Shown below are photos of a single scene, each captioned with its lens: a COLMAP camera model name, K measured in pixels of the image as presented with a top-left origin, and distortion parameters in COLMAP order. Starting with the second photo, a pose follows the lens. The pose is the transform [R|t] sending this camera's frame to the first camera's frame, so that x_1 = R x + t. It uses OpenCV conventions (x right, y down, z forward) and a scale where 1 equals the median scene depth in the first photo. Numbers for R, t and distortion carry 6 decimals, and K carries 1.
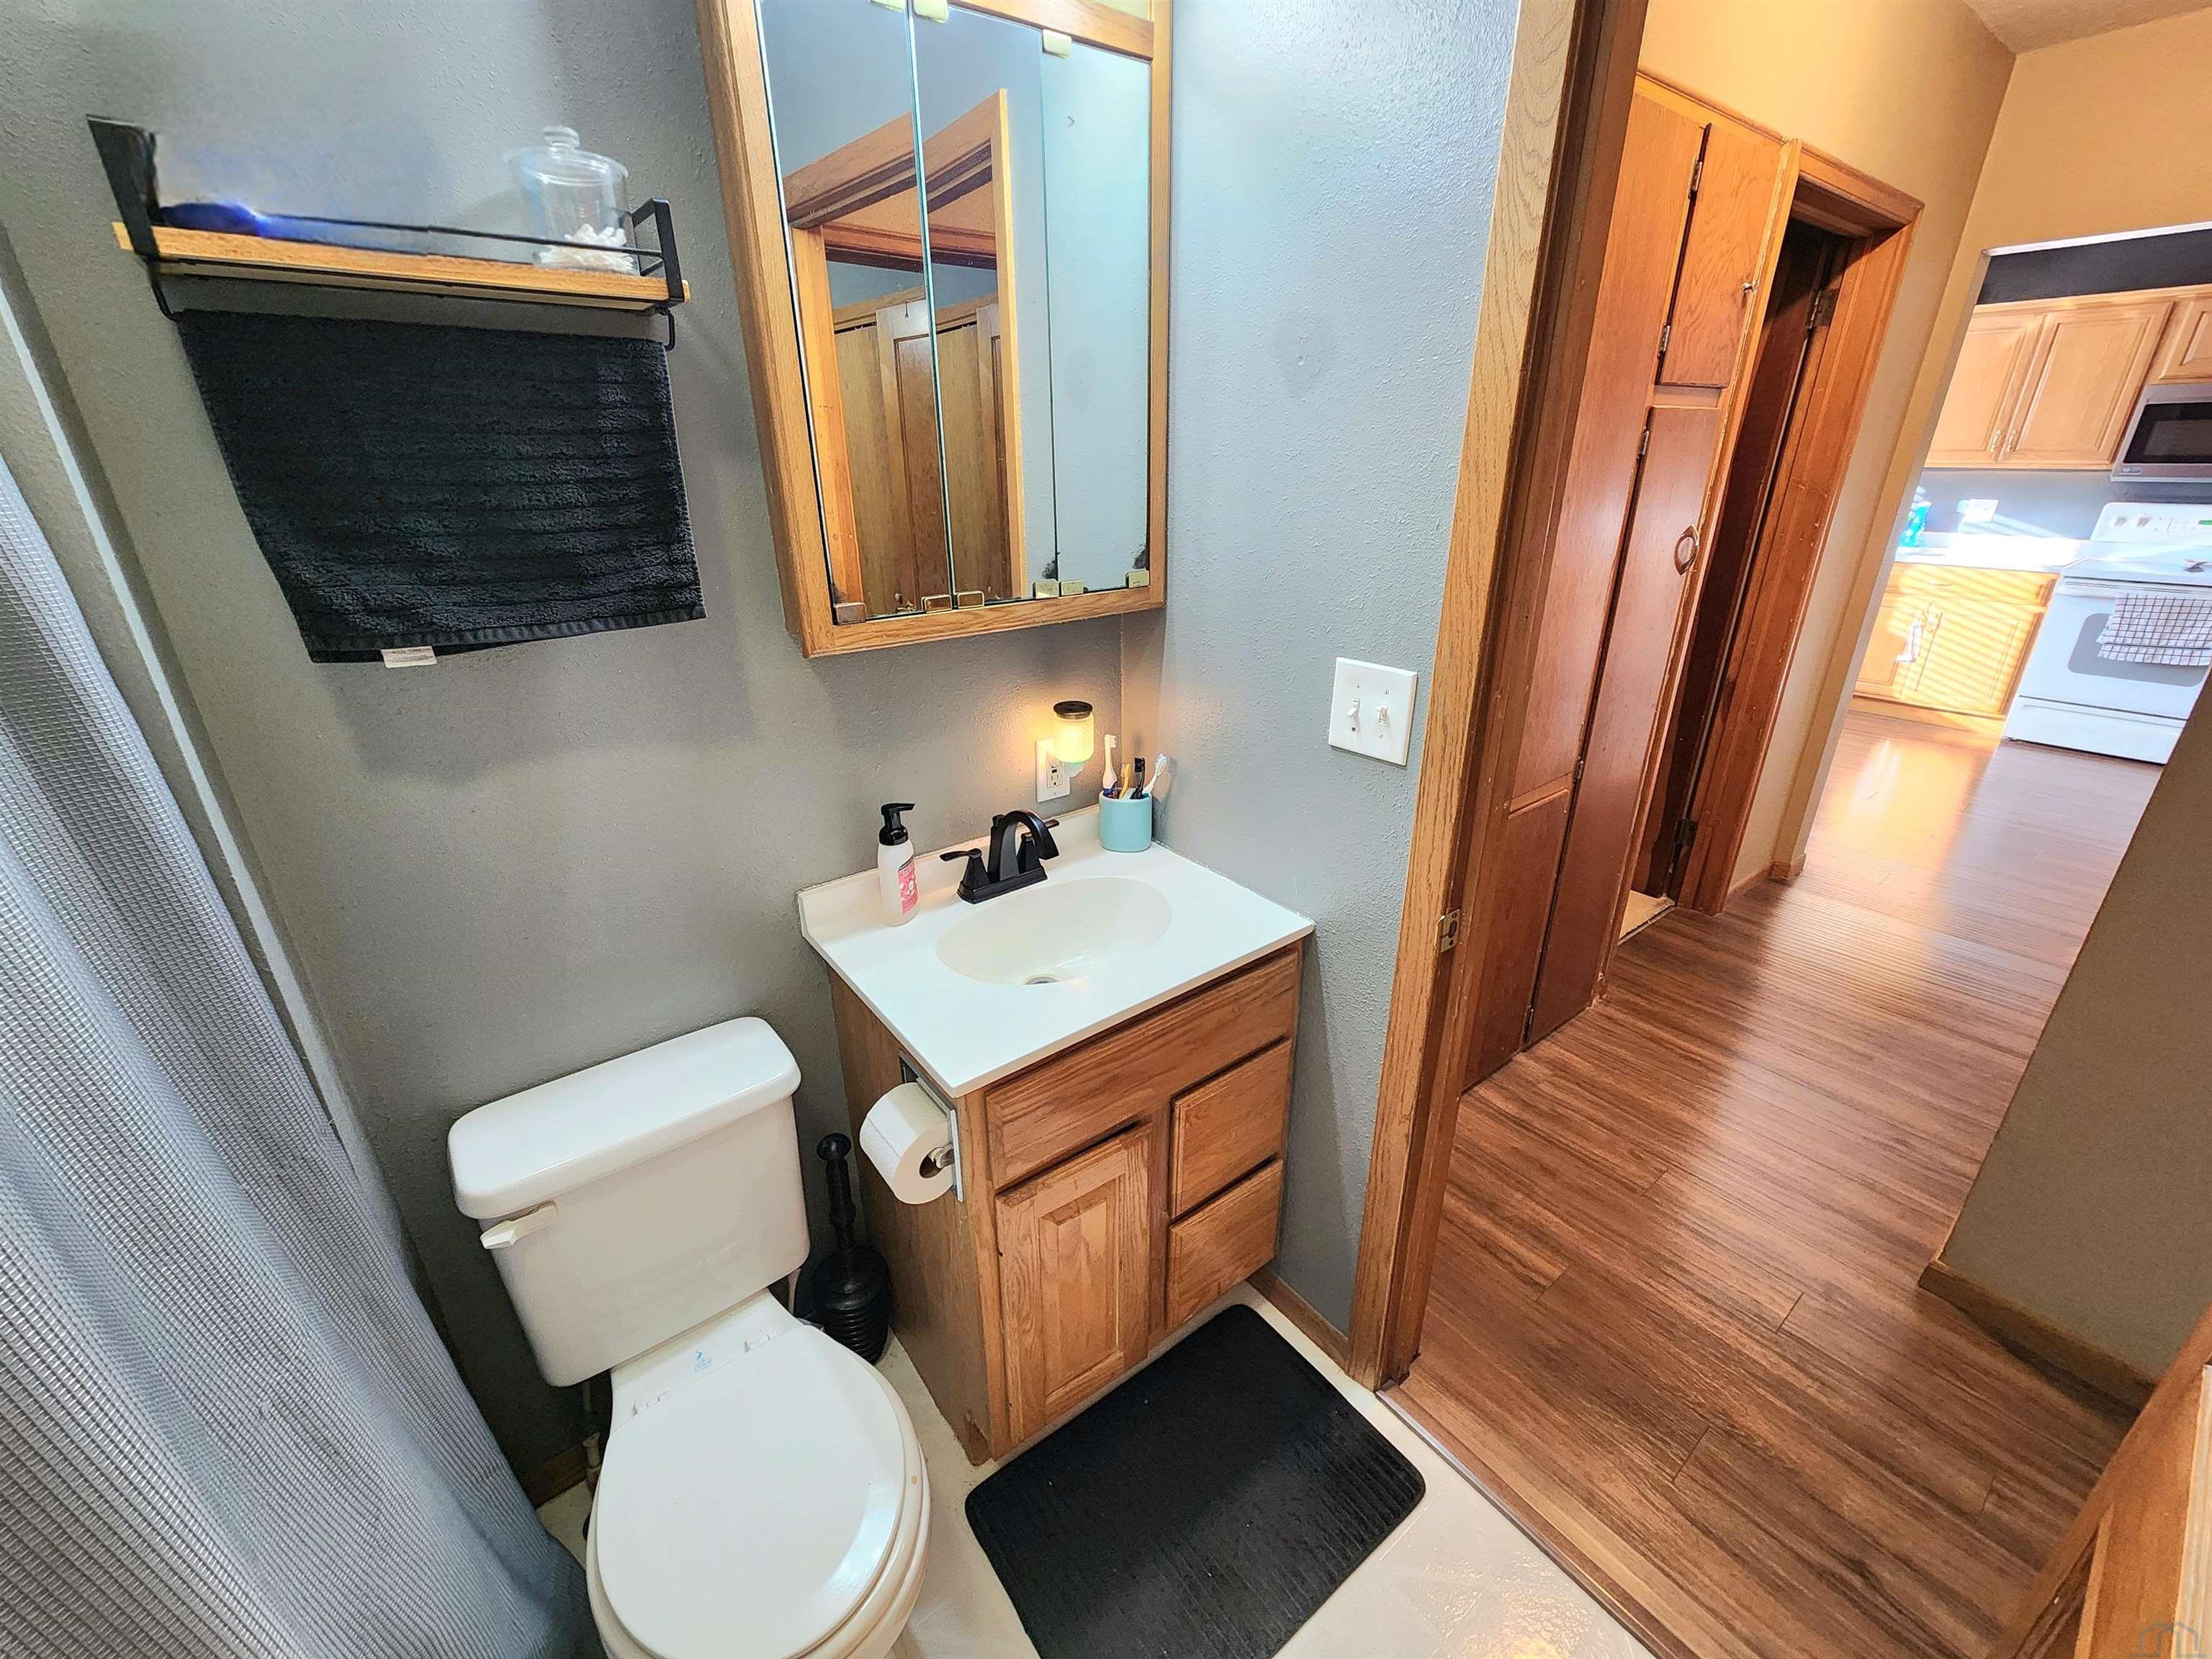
lens RADIAL K [[899.7, 0, 1133.5], [0, 899.7, 820.5], [0, 0, 1]] dist [0.000074, -0.000200]
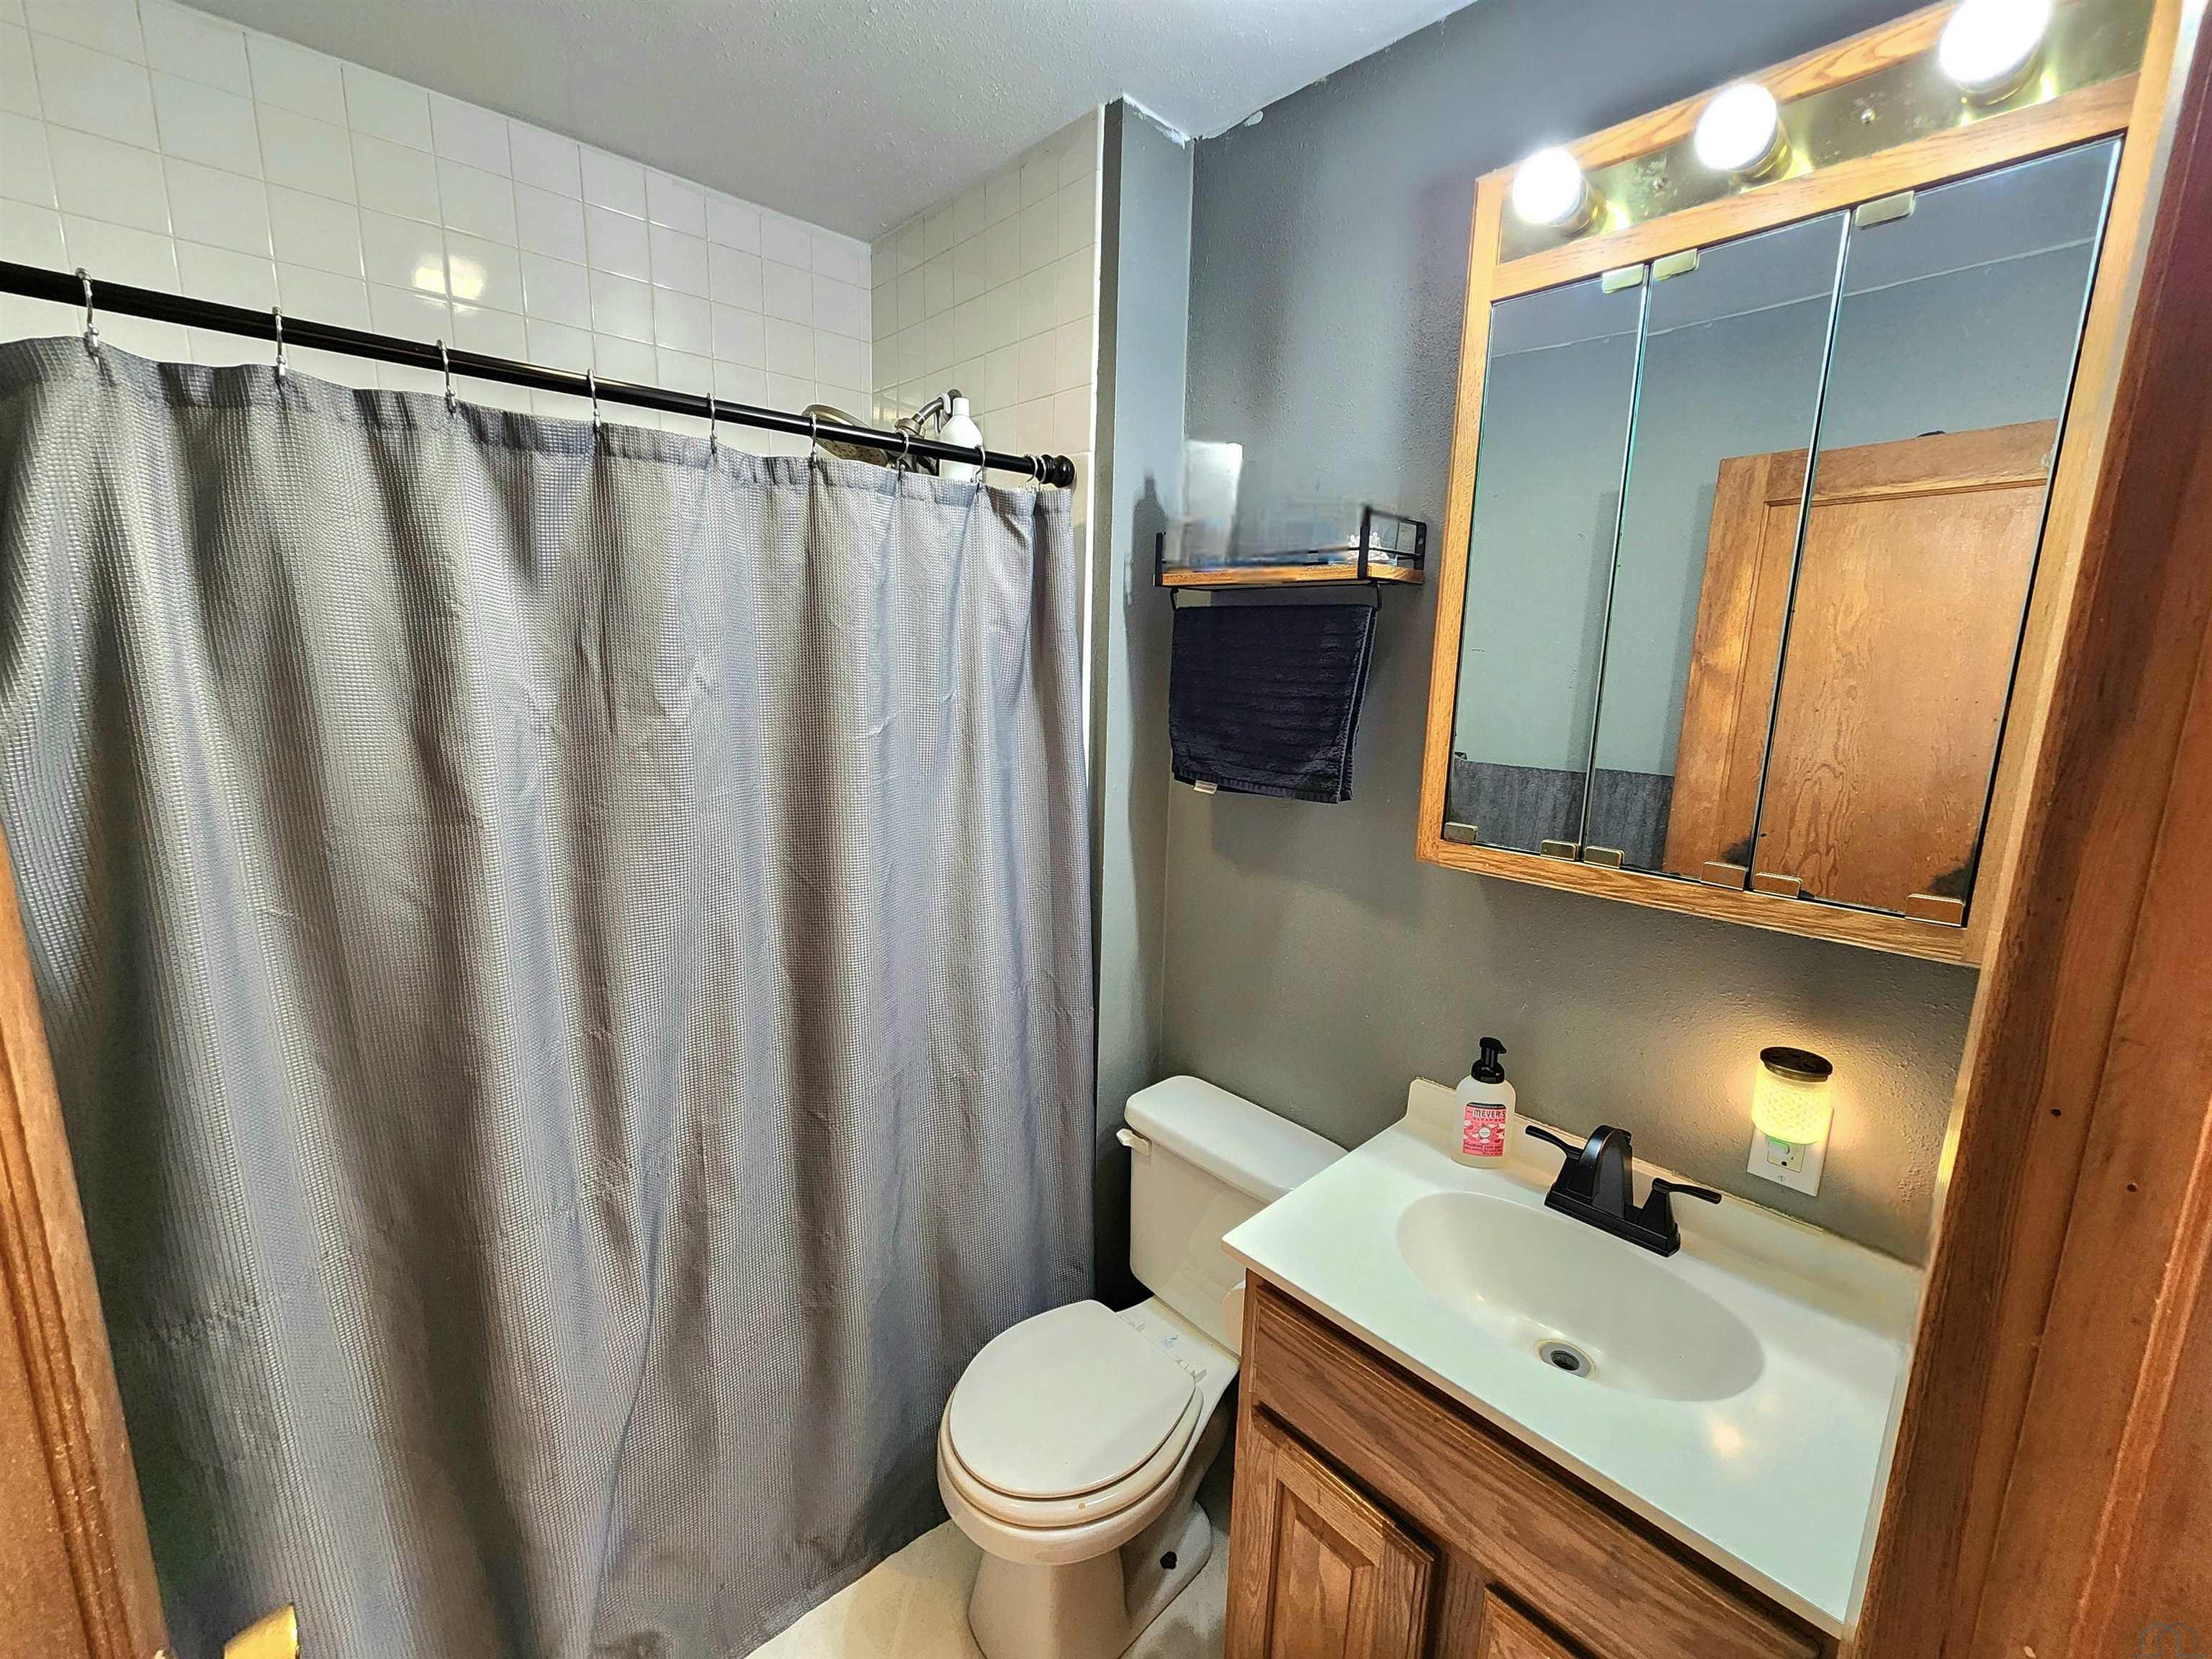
lens RADIAL K [[899.7, 0, 1133.5], [0, 899.7, 820.5], [0, 0, 1]] dist [0.000074, -0.000200]
pose [[0.094596, 0.184609, -0.978249, 0.758969], [-0.407037, 0.903936, 0.131225, -0.259709], [0.908500, 0.385771, 0.160652, 0.557204]]
